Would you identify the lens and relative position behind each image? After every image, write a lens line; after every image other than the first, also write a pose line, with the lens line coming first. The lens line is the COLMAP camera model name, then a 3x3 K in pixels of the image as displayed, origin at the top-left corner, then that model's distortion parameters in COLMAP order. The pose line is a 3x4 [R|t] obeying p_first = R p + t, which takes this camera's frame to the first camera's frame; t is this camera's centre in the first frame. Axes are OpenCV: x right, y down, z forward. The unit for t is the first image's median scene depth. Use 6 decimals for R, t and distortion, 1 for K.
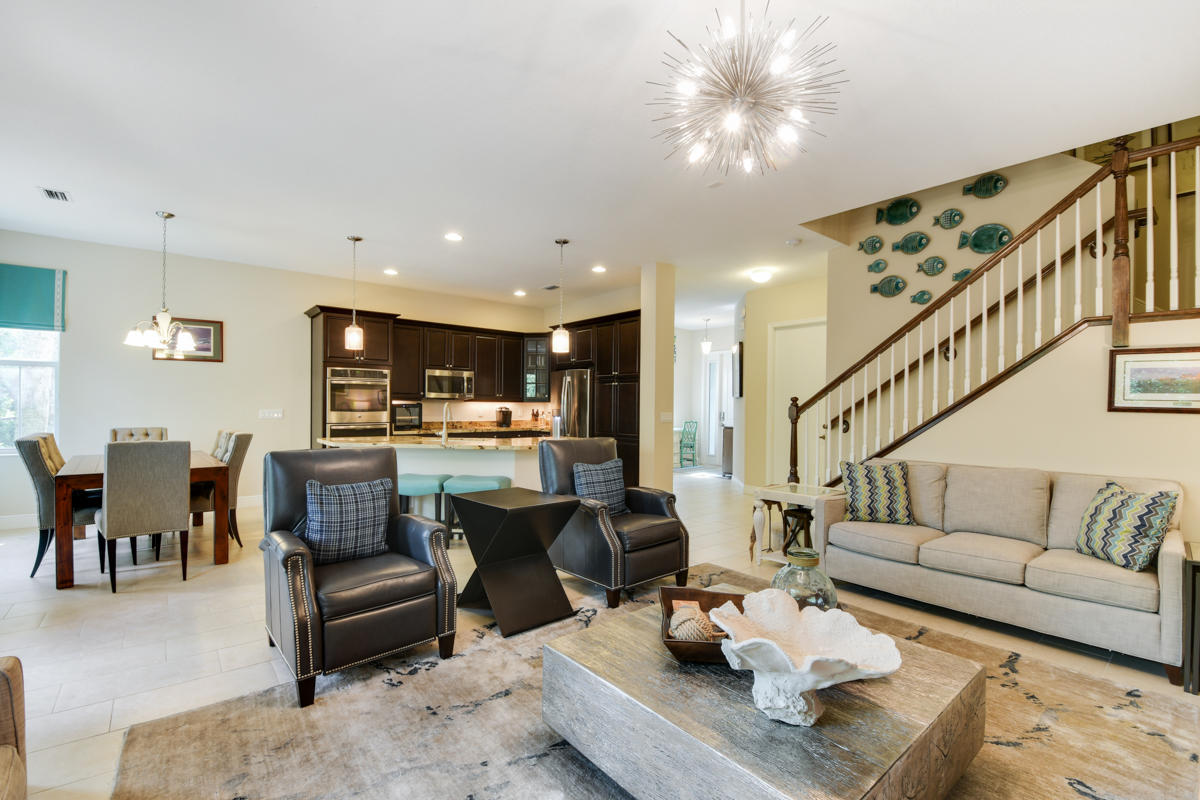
lens RADIAL K [[535.5, 0, 592.7], [0, 535.5, 403.4], [0, 0, 1]] dist [0.003365, -0.018722]
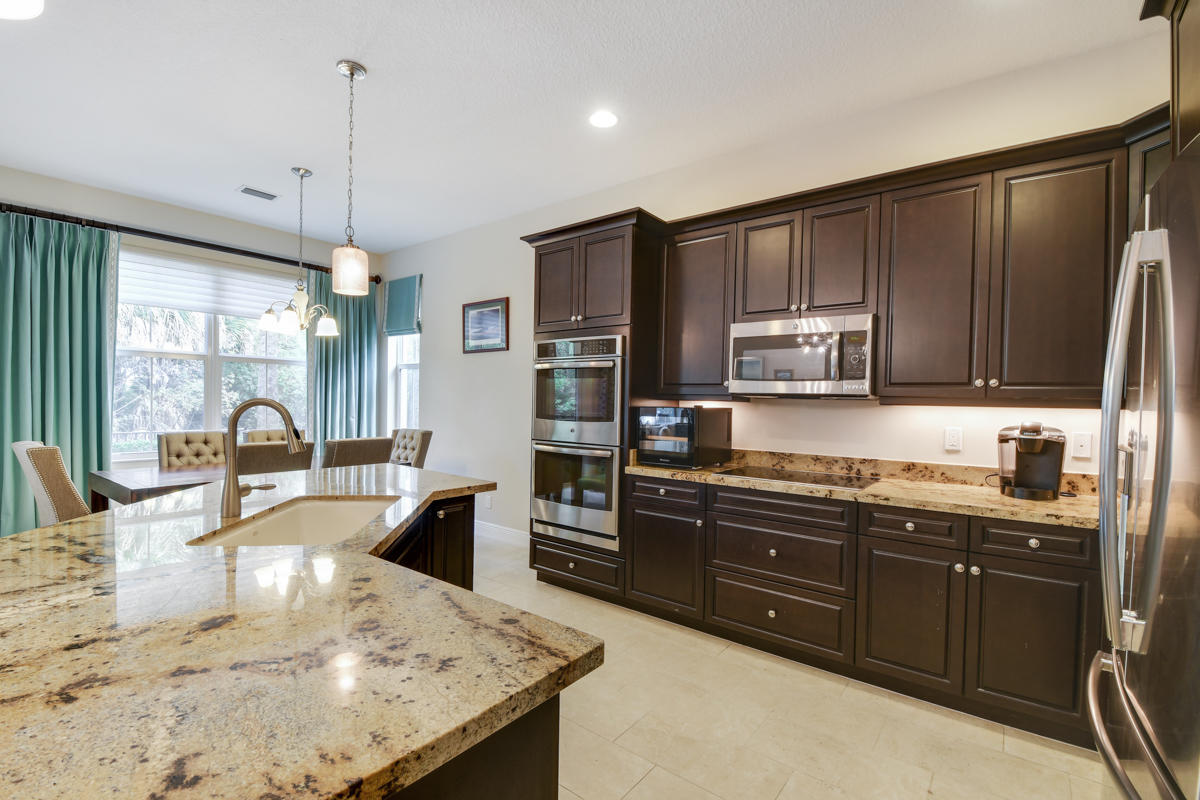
lens RADIAL K [[535.5, 0, 592.7], [0, 535.5, 403.4], [0, 0, 1]] dist [0.003365, -0.018722]
pose [[0.217182, 0.006206, -0.976111, 0.079525], [-0.004209, 0.999976, 0.005421, -0.005759], [0.976122, 0.002931, 0.217203, 0.934943]]
